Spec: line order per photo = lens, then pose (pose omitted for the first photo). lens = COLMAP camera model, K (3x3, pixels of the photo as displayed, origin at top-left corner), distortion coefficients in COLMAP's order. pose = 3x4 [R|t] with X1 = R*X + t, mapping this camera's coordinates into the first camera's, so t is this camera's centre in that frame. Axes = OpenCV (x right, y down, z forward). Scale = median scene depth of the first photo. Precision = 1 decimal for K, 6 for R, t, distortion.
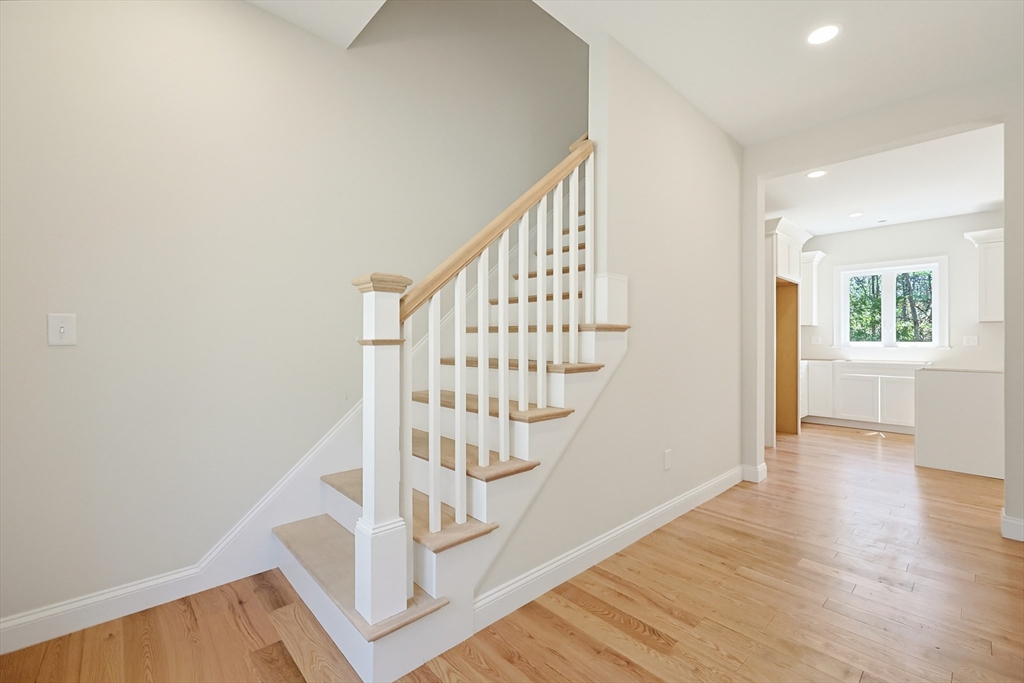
lens RADIAL K [[432.5, 0, 513.7], [0, 432.5, 337.8], [0, 0, 1]] dist [-0.001021, 0.000312]
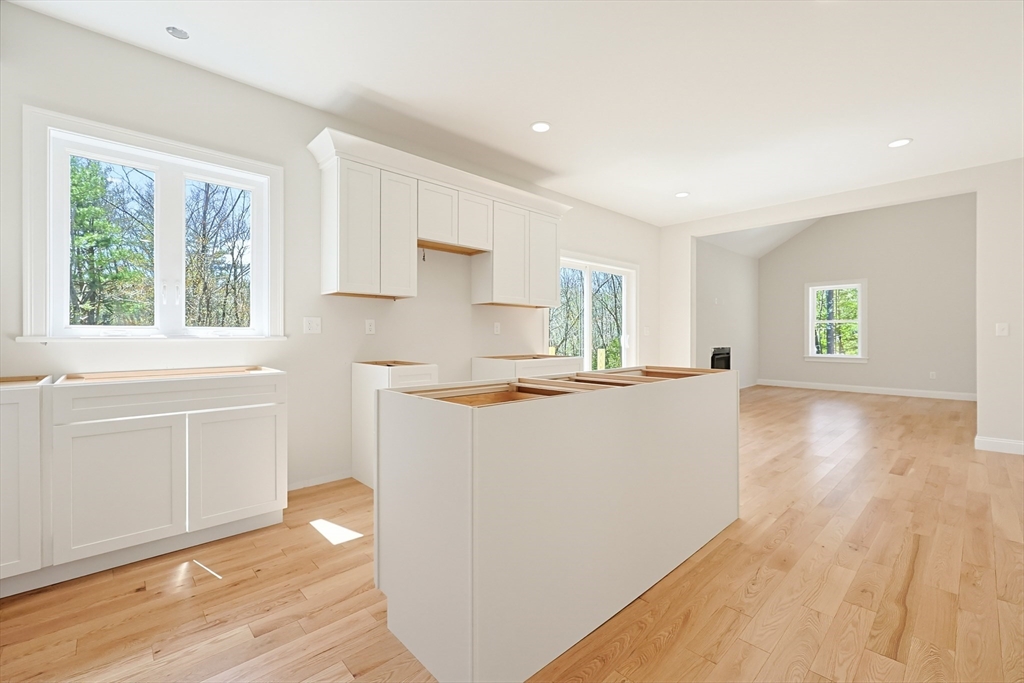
lens RADIAL K [[432.5, 0, 513.7], [0, 432.5, 337.8], [0, 0, 1]] dist [-0.001021, 0.000312]
pose [[0.000598, -0.008107, 0.999967, 0.420111], [-0.006954, 0.999943, 0.008111, 0.015377], [-0.999976, -0.006958, 0.000541, 0.647955]]
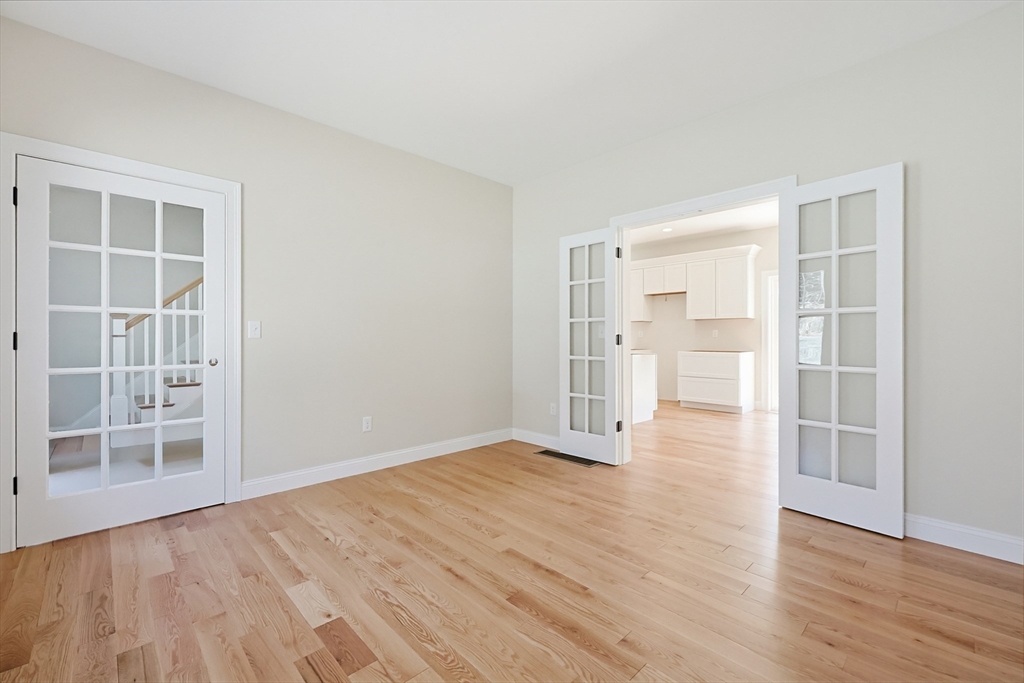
lens RADIAL K [[437.2, 0, 516.2], [0, 437.2, 340.9], [0, 0, 1]] dist [0.001808, 0.000015]
pose [[0.999817, -0.002555, 0.018950, 0.587045], [0.002236, 0.999856, 0.016830, 0.004462], [-0.018990, -0.016785, 0.999679, -0.493637]]
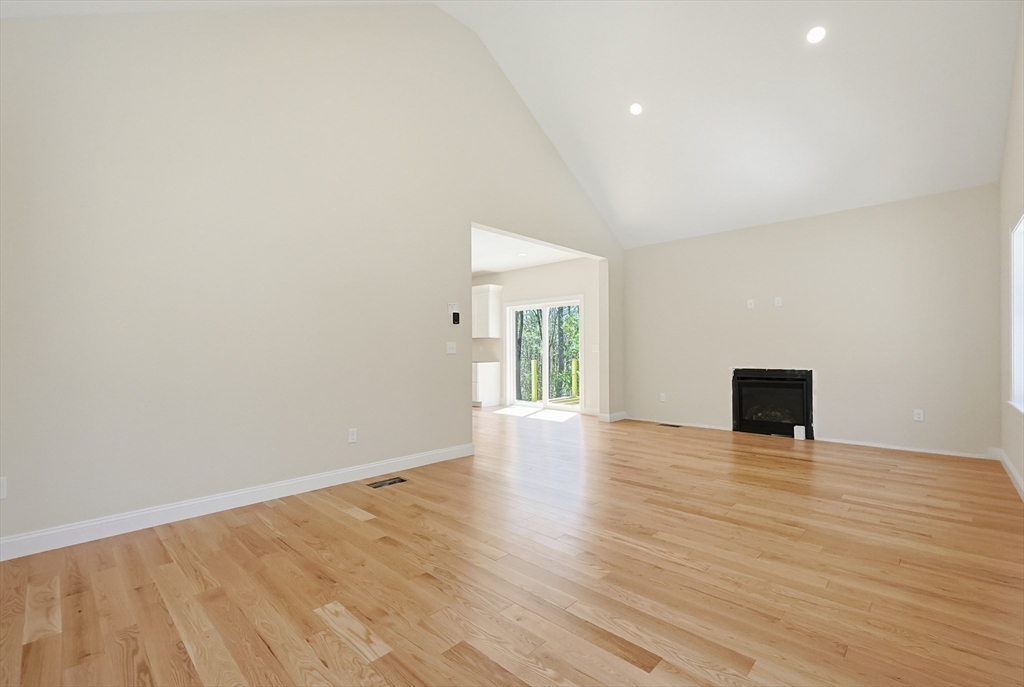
lens RADIAL K [[443.3, 0, 511.7], [0, 443.3, 347.2], [0, 0, 1]] dist [0.001318, 0.000266]
pose [[0.998450, -0.006394, 0.055291, 1.167636], [0.006425, 0.999979, -0.000372, 0.001703], [-0.055287, 0.000727, 0.998470, -0.931185]]
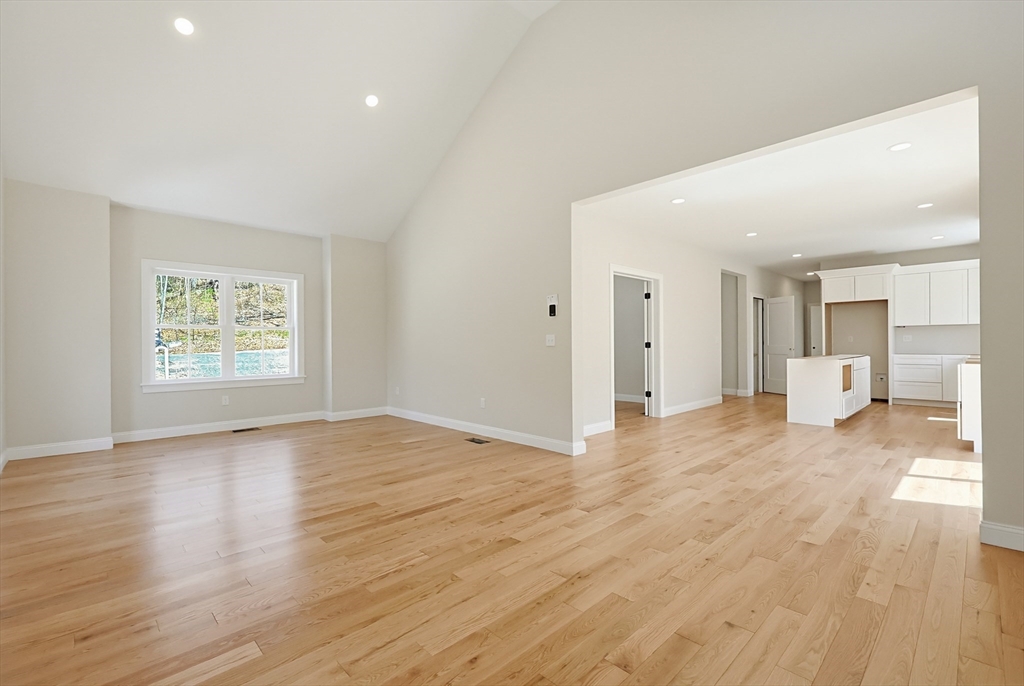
lens RADIAL K [[449.6, 0, 504.2], [0, 449.6, 342.8], [0, 0, 1]] dist [0.001410, 0.000065]
pose [[0.006020, -0.005688, -0.999966, 1.893919], [0.014199, 0.999883, -0.005602, 0.009186], [0.999881, -0.014165, 0.006100, -0.240643]]
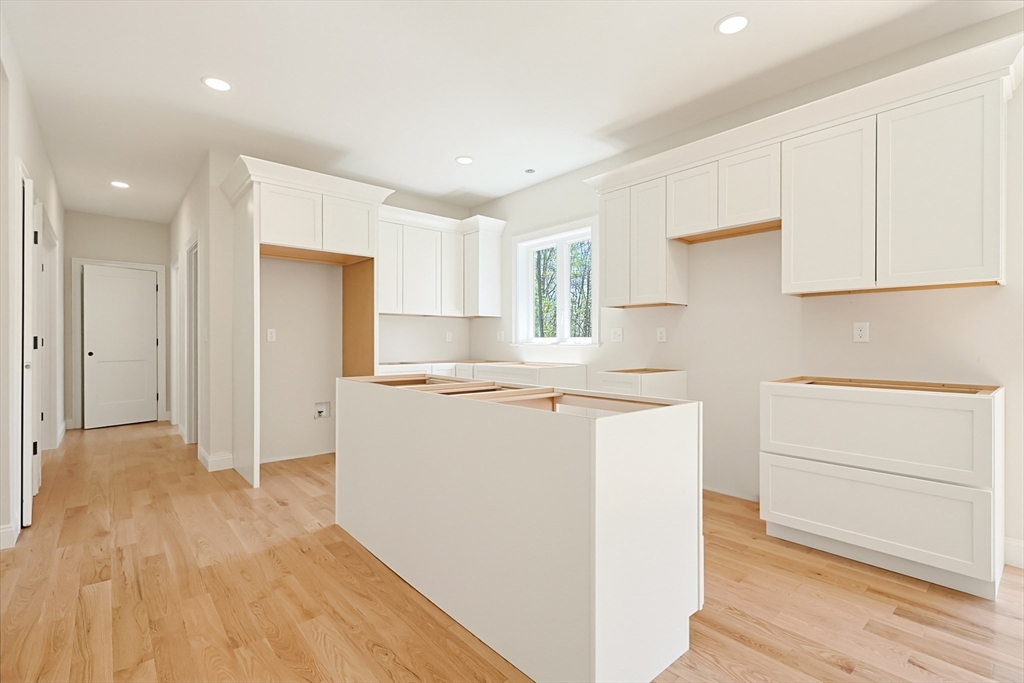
lens RADIAL K [[471.5, 0, 516.9], [0, 471.5, 342.1], [0, 0, 1]] dist [0.001646, 0.000056]
pose [[0.999428, -0.003255, -0.033664, 0.821133], [0.003524, 0.999962, 0.007920, 0.011076], [0.033636, -0.008034, 0.999402, 0.198399]]
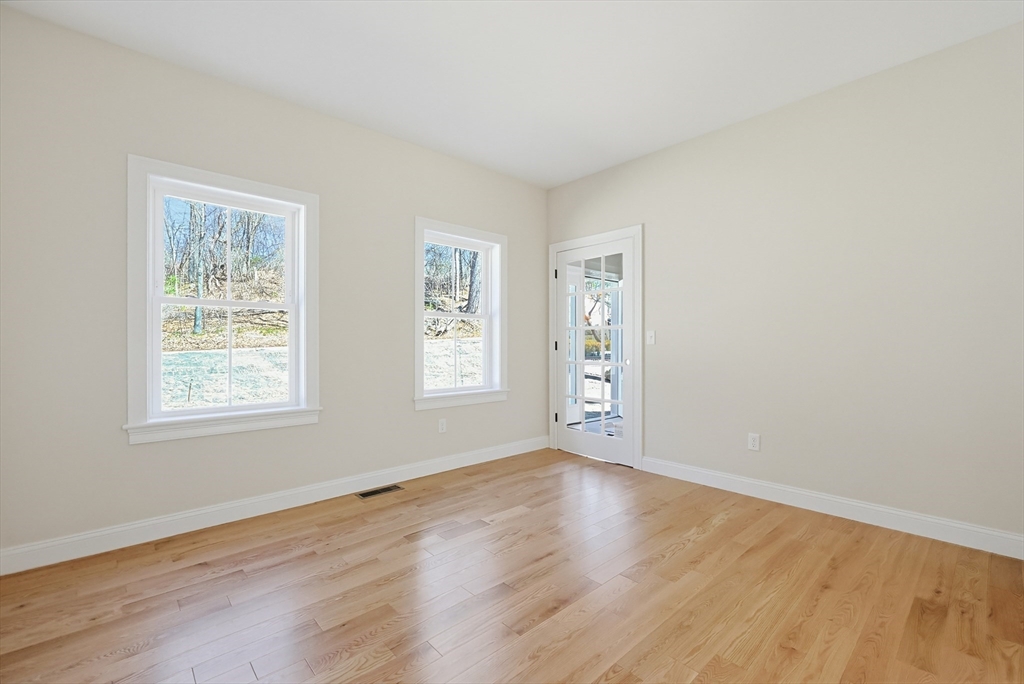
lens RADIAL K [[437.2, 0, 516.2], [0, 437.2, 341.4], [0, 0, 1]] dist [0.001808, 0.000015]
pose [[-0.009186, -0.009702, -0.999911, 0.926193], [0.009840, 0.999904, -0.009792, 0.009086], [0.999909, -0.009929, -0.009089, -0.171790]]
